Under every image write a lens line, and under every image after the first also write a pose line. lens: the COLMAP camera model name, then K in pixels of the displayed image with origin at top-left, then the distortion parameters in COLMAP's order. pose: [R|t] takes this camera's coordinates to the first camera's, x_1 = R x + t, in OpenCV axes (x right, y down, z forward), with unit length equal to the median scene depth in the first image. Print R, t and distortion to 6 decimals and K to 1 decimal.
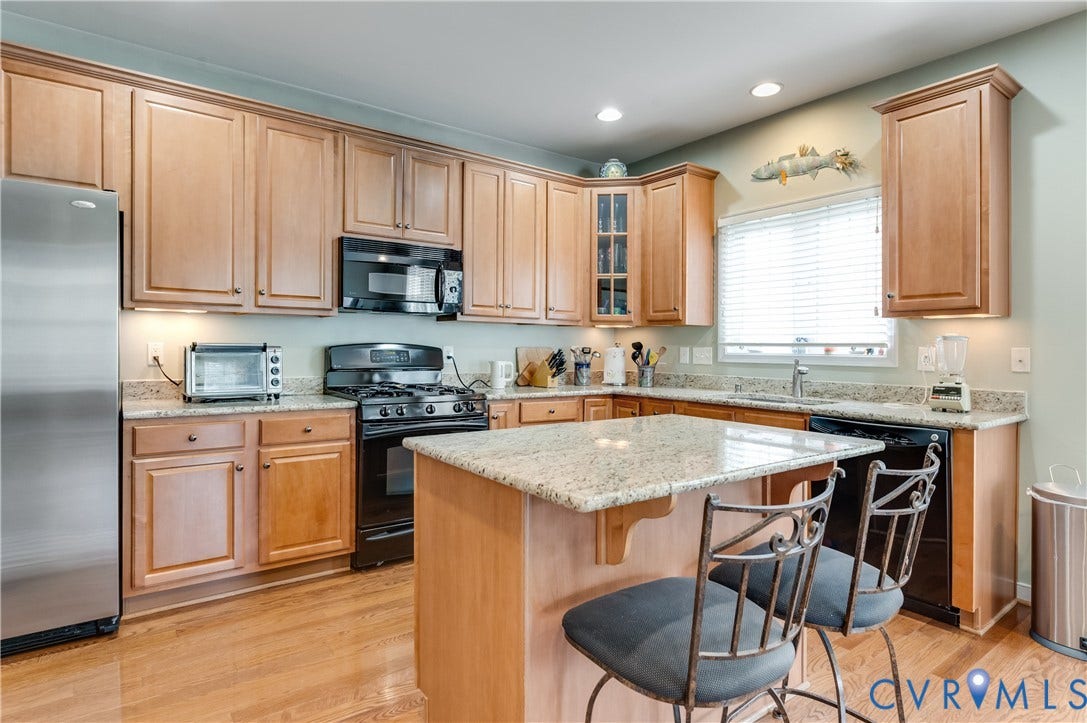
lens RADIAL K [[571.5, 0, 532.7], [0, 571.5, 347.1], [0, 0, 1]] dist [0.007525, 0.000185]
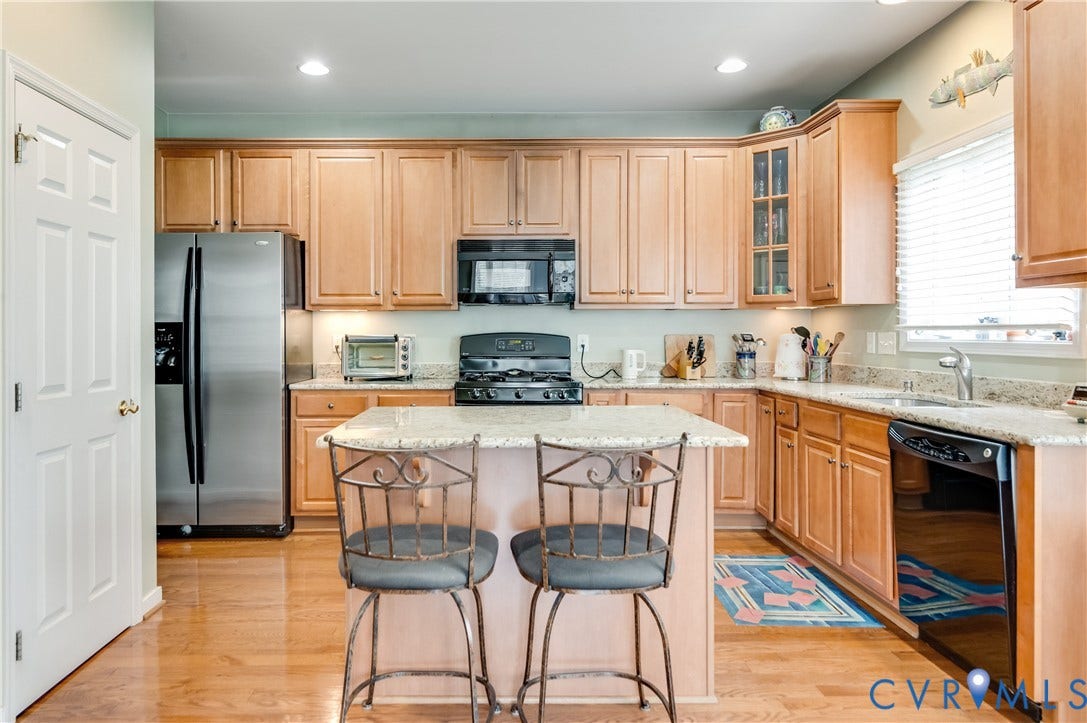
lens RADIAL K [[692.4, 0, 510.9], [0, 692.4, 332.3], [0, 0, 1]] dist [0.015249, -0.001821]
pose [[0.815213, -0.013732, -0.578999, 0.570527], [0.011351, 0.999906, -0.007732, 0.002493], [0.579050, -0.000269, 0.815292, -0.063112]]
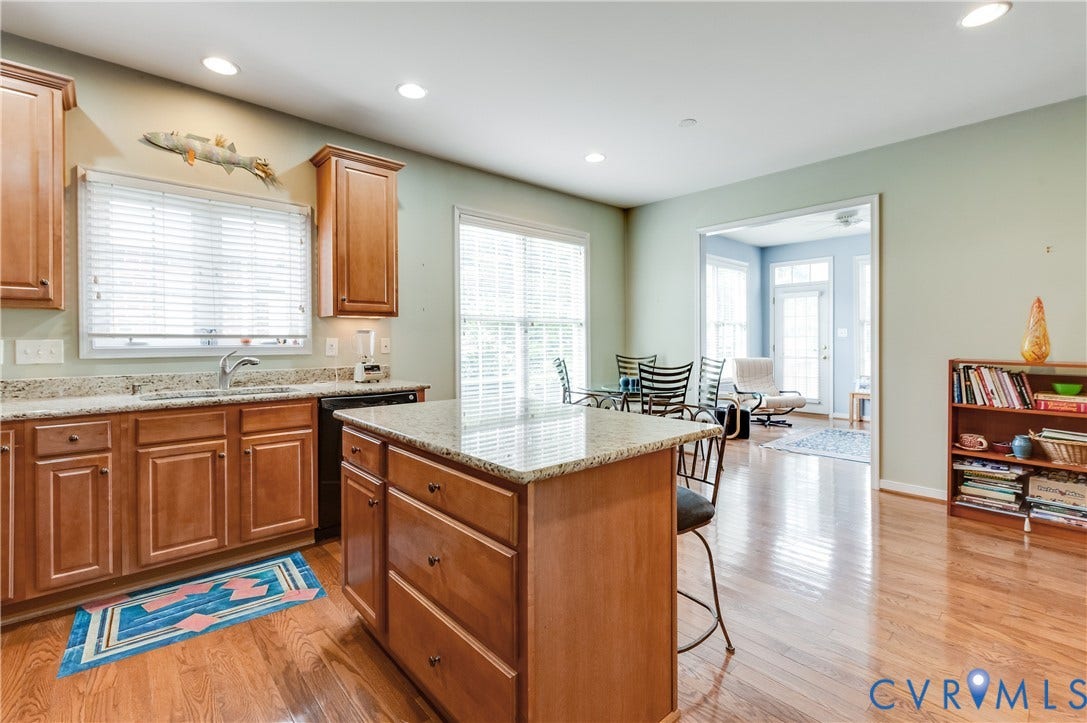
lens RADIAL K [[478.0, 0, 551.2], [0, 478.0, 333.6], [0, 0, 1]] dist [0.004350, 0.000609]
pose [[-0.090699, 0.003845, 0.995871, -0.465665], [0.001194, 0.999992, -0.003752, -0.005740], [-0.995878, 0.000849, -0.090703, 0.578817]]
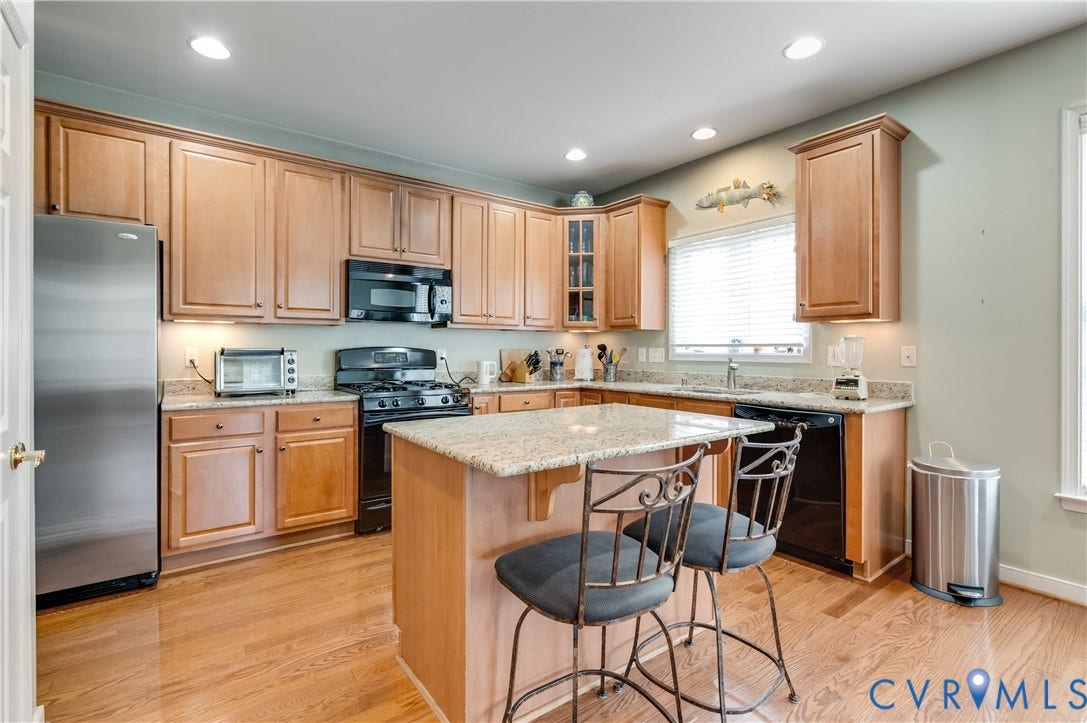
lens RADIAL K [[493.7, 0, 536.6], [0, 493.7, 348.7], [0, 0, 1]] dist [0.010208, -0.000336]
pose [[0.999959, -0.008919, -0.001770, 0.063988], [0.008915, 0.999958, -0.002330, 0.001646], [0.001791, 0.002314, 0.999996, -0.041567]]
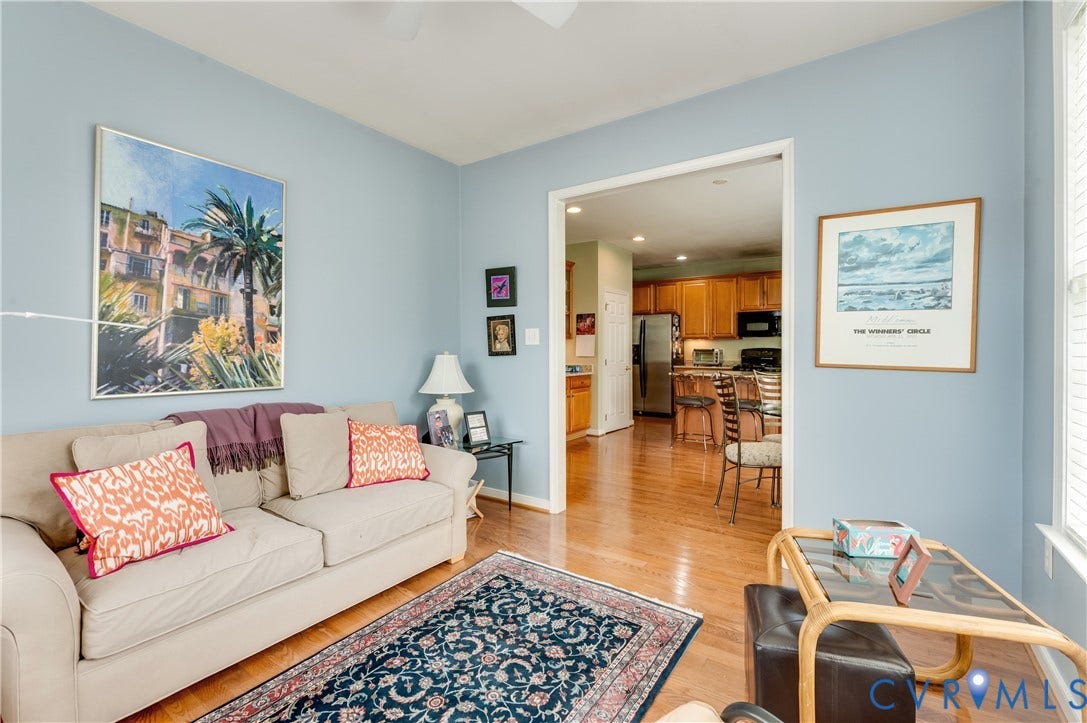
lens RADIAL K [[478.0, 0, 542.3], [0, 478.0, 355.7], [0, 0, 1]] dist [0.004350, 0.000609]
pose [[0.311514, 0.002524, -0.950238, 1.769483], [0.002481, 0.999991, 0.003469, 0.021392], [0.950238, -0.003438, 0.311505, -0.755785]]
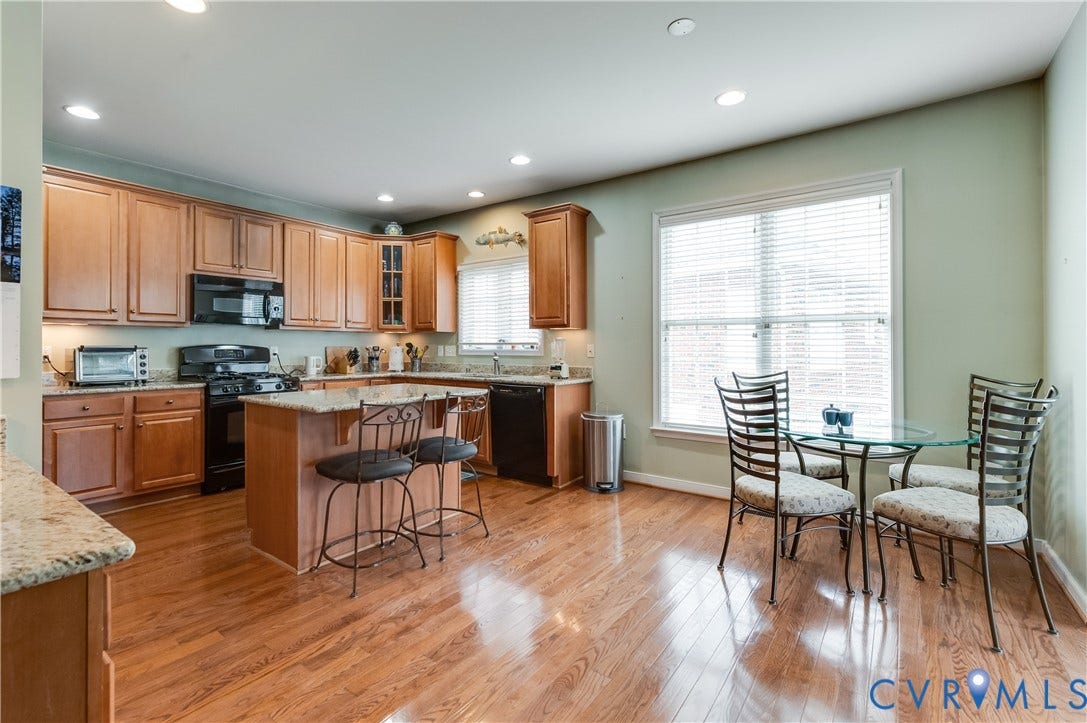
lens RADIAL K [[493.7, 0, 507.3], [0, 493.7, 340.8], [0, 0, 1]] dist [0.010208, -0.000336]
pose [[0.964035, -0.006160, 0.265704, 0.115210], [0.008681, 0.999928, -0.008314, -0.000544], [-0.265633, 0.010322, 0.964019, -0.480528]]
